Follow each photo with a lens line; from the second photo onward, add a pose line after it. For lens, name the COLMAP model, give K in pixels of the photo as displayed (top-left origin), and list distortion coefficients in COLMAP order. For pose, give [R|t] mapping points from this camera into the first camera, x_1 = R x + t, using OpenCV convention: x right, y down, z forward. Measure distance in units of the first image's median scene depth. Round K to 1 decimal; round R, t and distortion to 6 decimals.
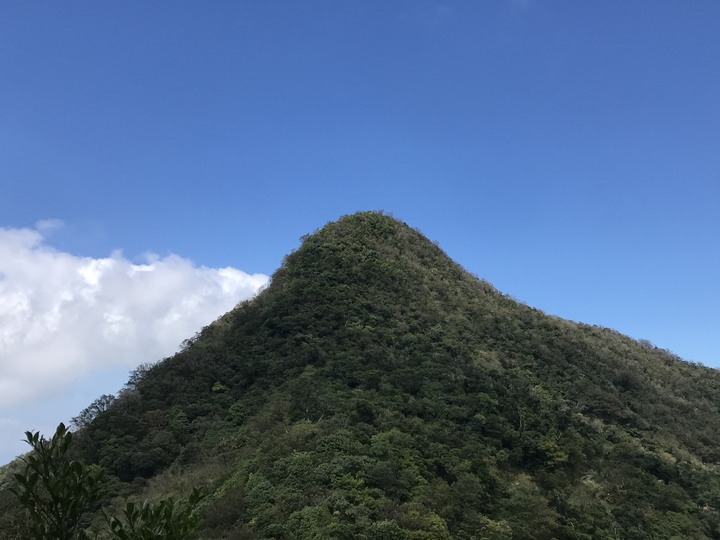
lens RADIAL K [[881.2, 0, 360.0], [0, 881.2, 270.0], [0, 0, 1]] dist [0.236542, -0.897627]
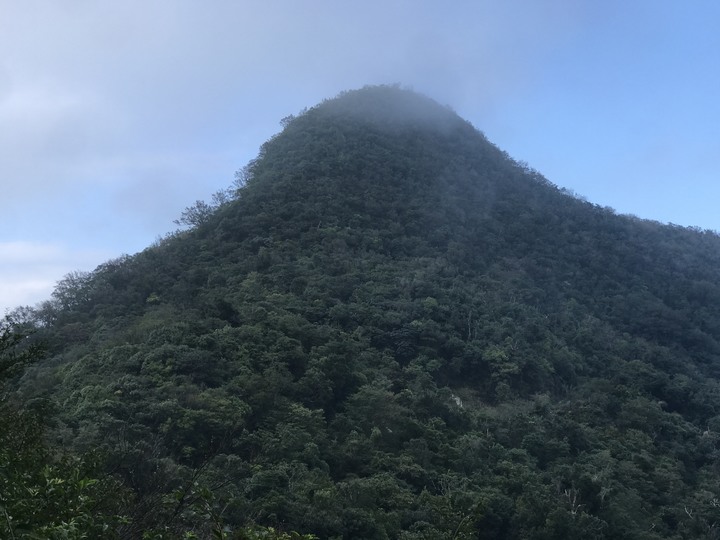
lens RADIAL K [[1213.8, 0, 360.0], [0, 1213.8, 270.0], [0, 0, 1]] dist [0.039256, 0.014059]
pose [[0.993584, -0.009482, -0.112700, 0.153572], [0.018812, 0.996454, 0.082015, 0.011965], [0.111522, -0.083609, 0.990239, -0.116231]]
